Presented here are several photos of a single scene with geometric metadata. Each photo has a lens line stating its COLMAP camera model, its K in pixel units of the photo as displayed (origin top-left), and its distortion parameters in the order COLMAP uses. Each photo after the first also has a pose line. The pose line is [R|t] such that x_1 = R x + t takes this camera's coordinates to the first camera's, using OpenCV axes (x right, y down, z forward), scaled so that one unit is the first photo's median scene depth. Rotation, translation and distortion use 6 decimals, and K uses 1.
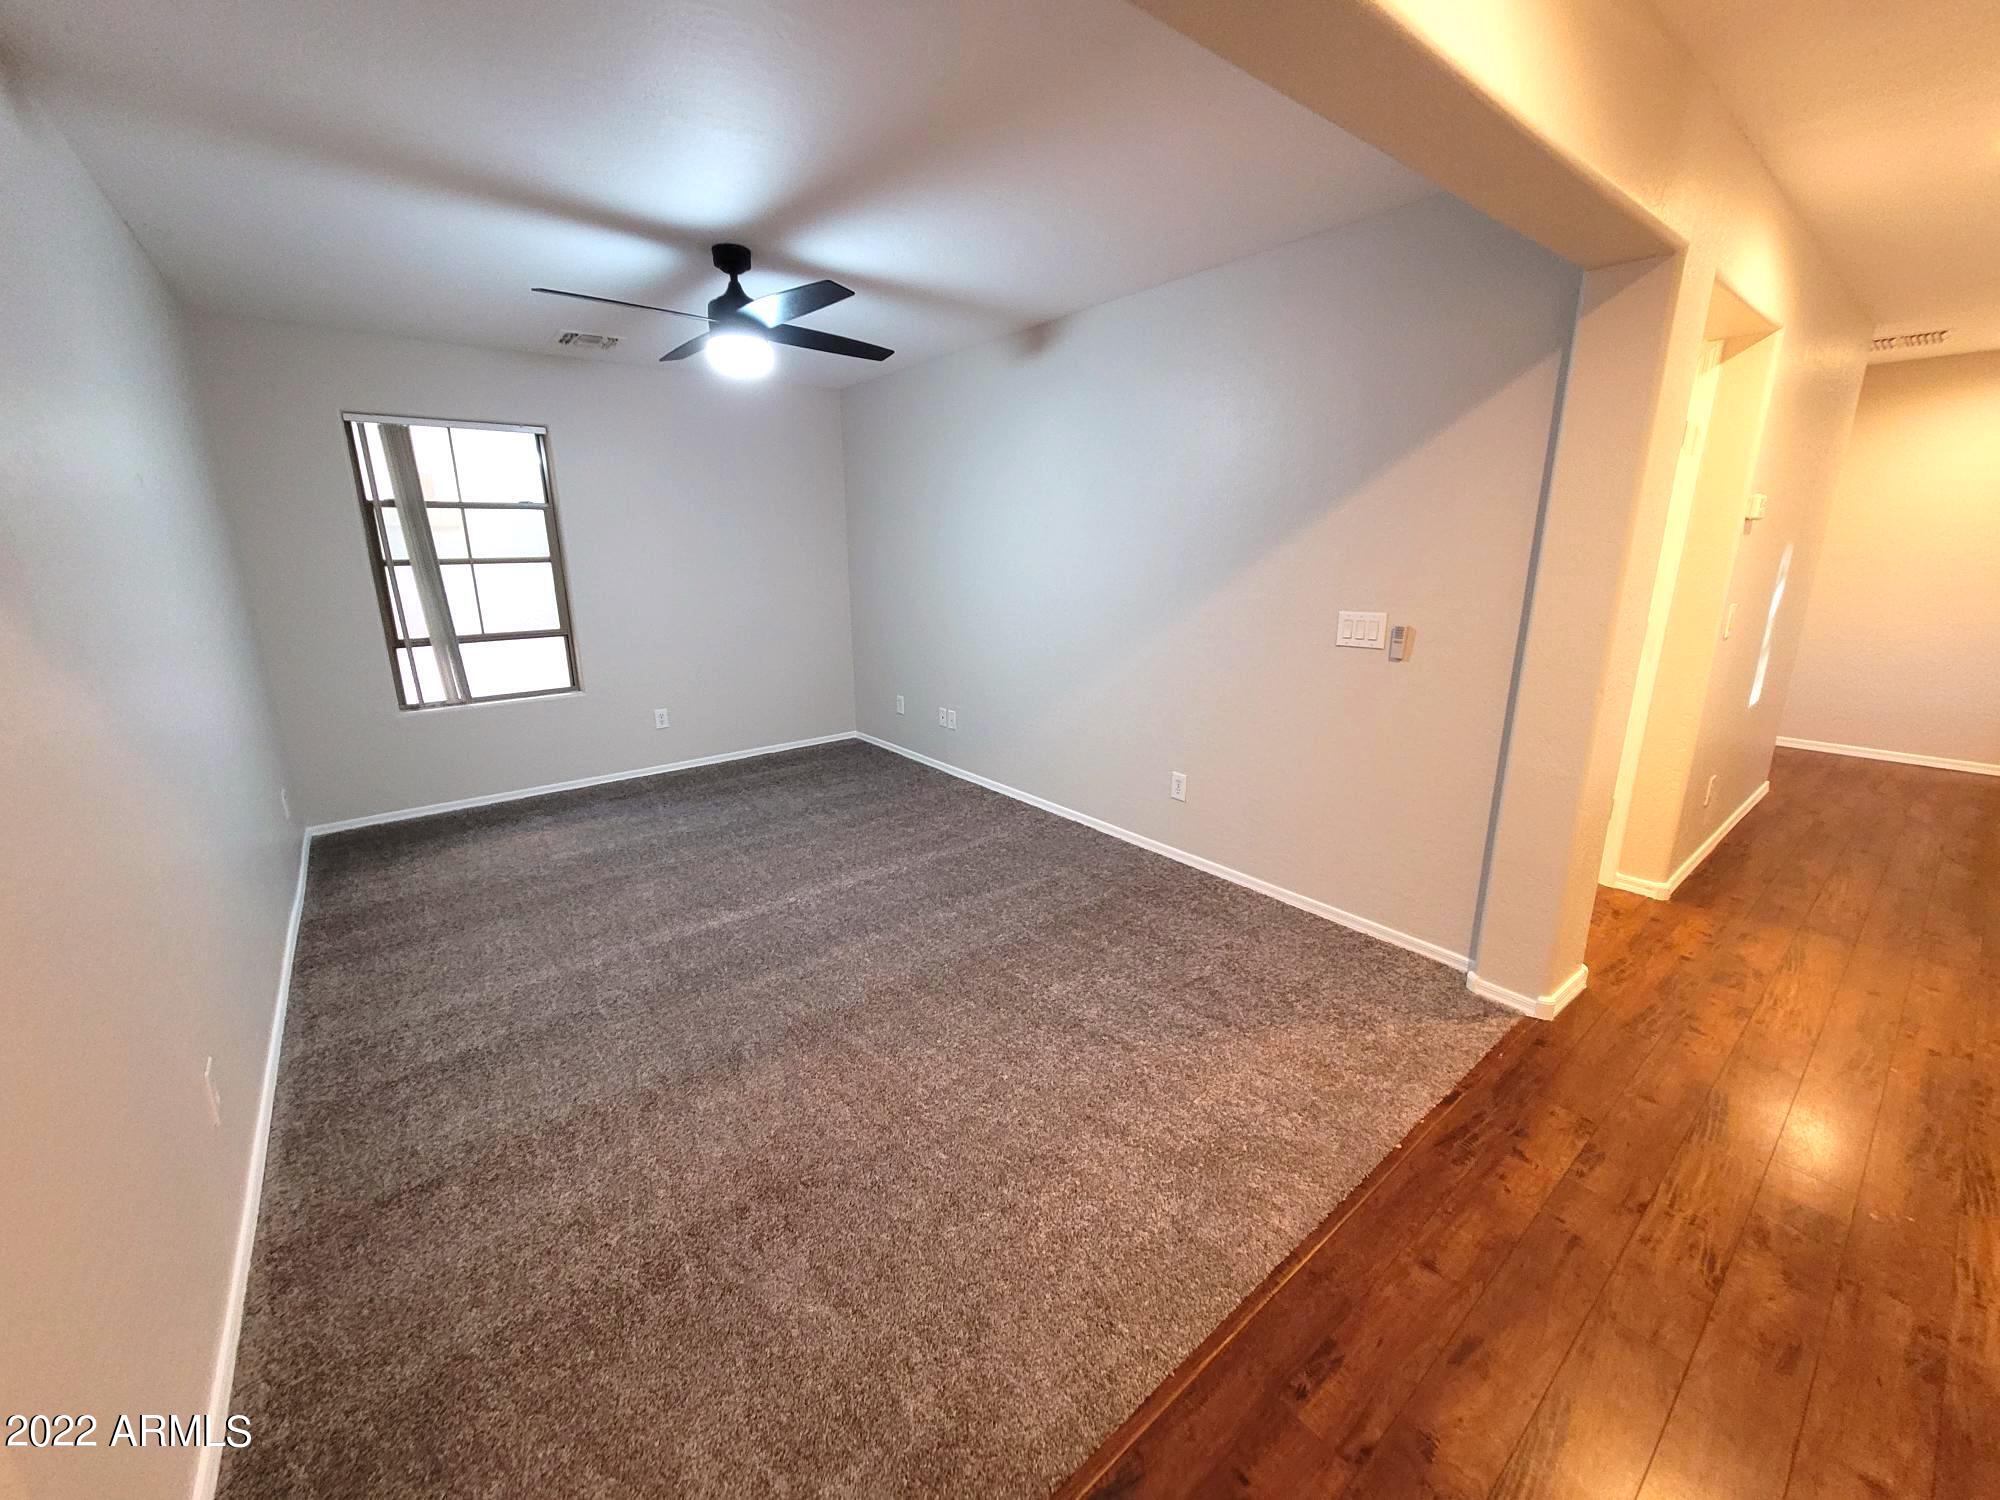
lens RADIAL K [[783.3, 0, 1000.0], [0, 783.3, 750.0], [0, 0, 1]] dist [0.018550, -0.006554]
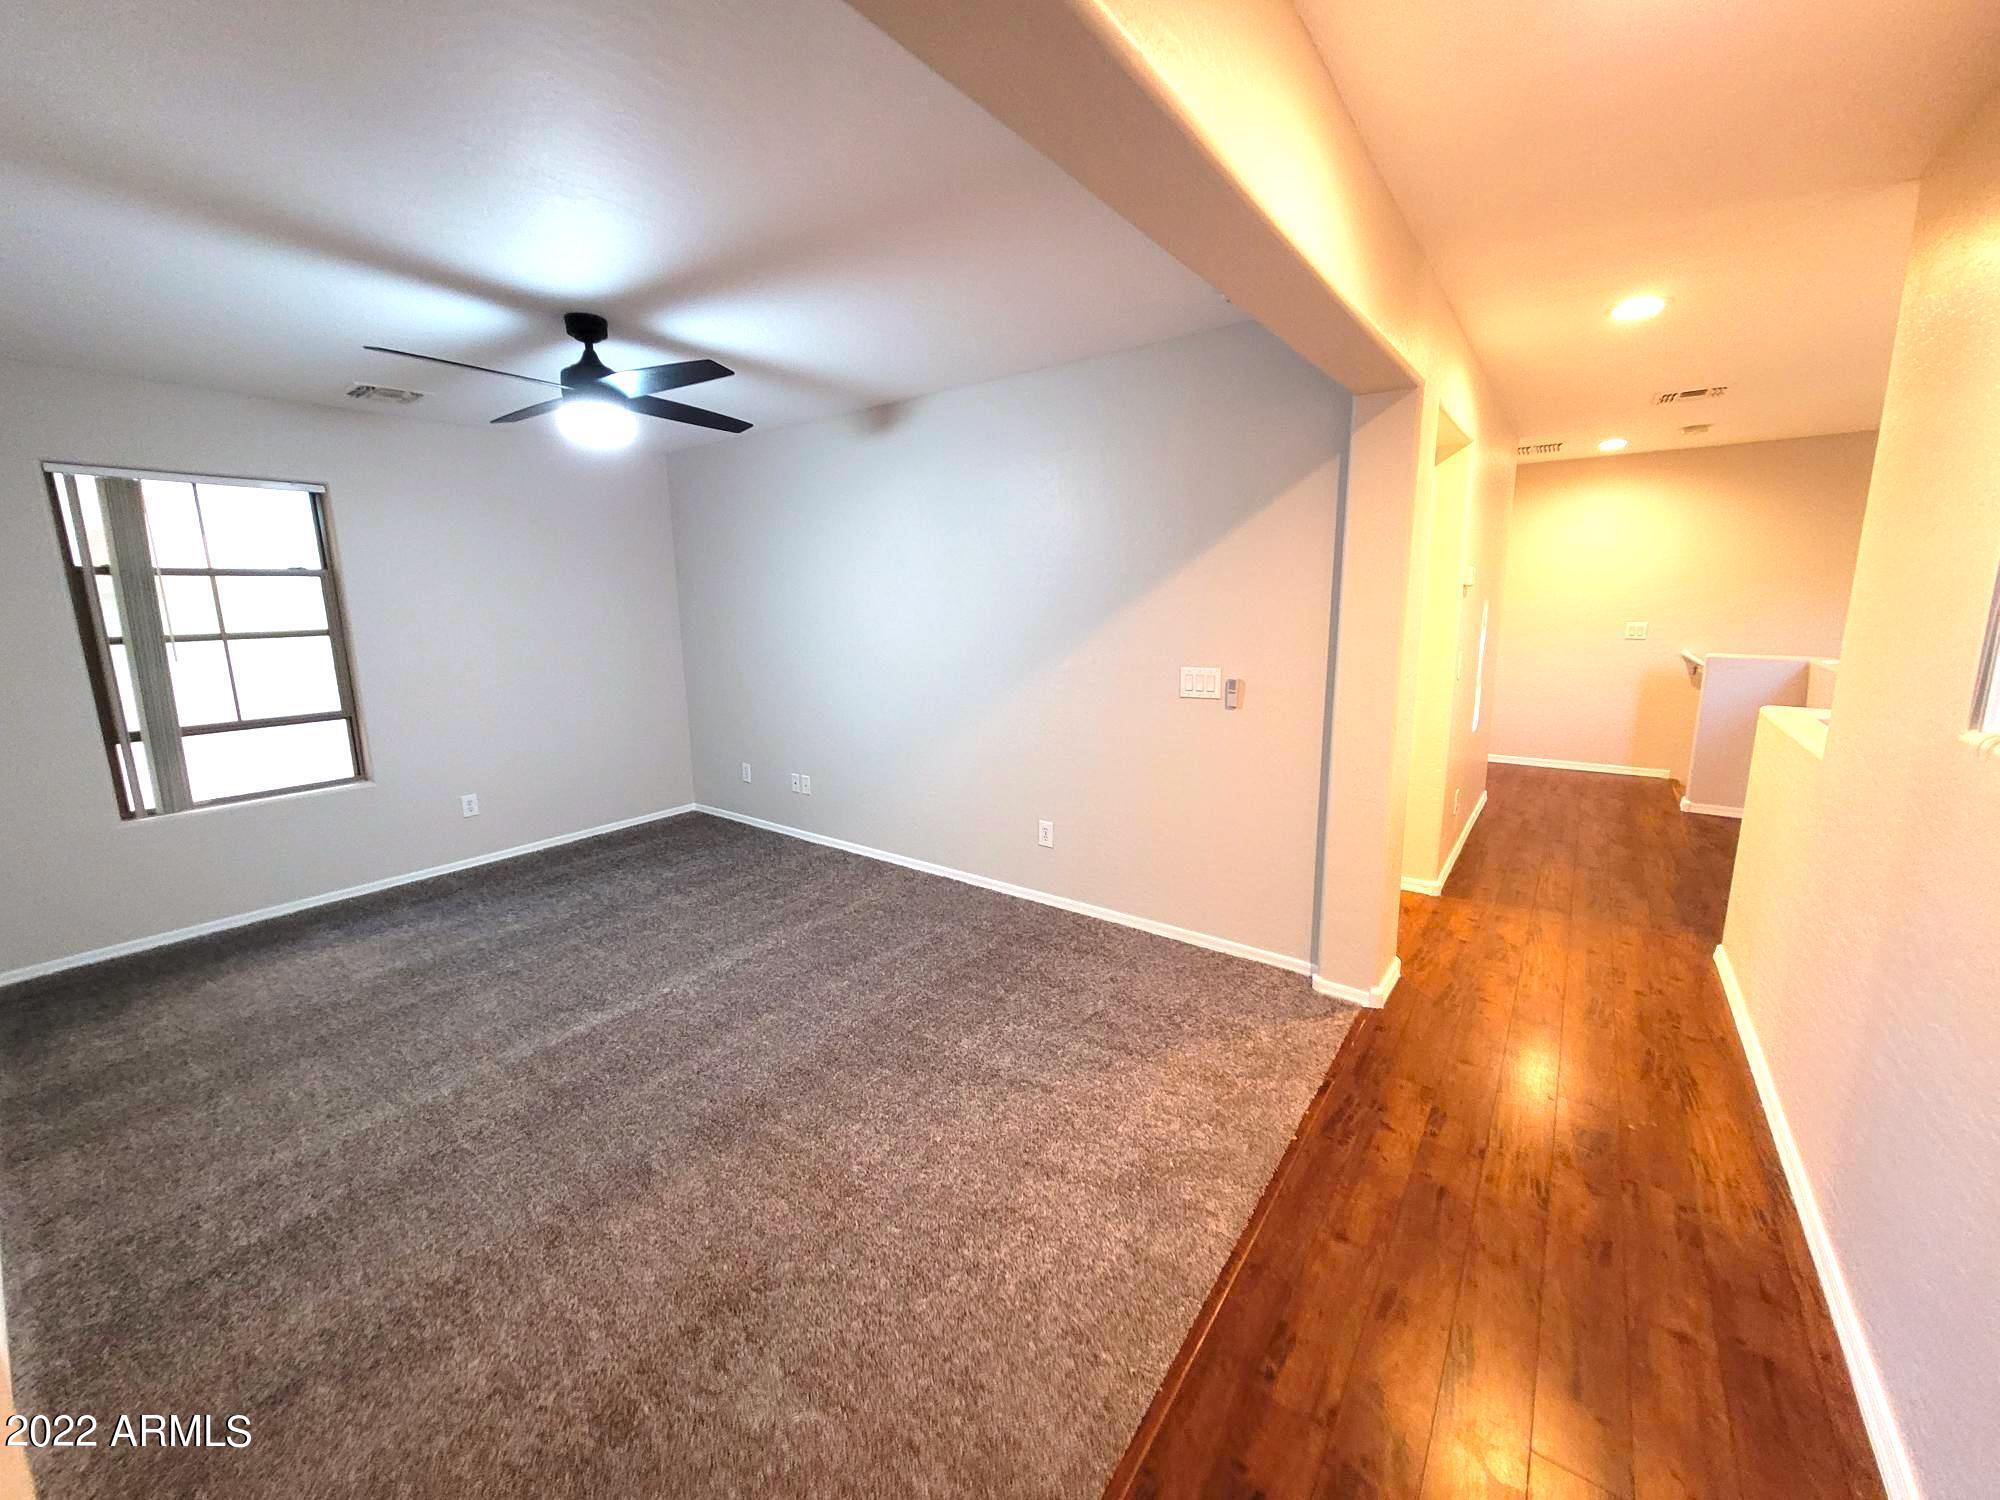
lens RADIAL K [[788.8, 0, 993.1], [0, 788.8, 749.8], [0, 0, 1]] dist [0.010605, -0.000456]
pose [[0.967627, -0.055867, 0.246124, -0.123932], [0.072390, 0.995654, -0.058597, -0.011828], [-0.241781, 0.074517, 0.967465, -0.025783]]
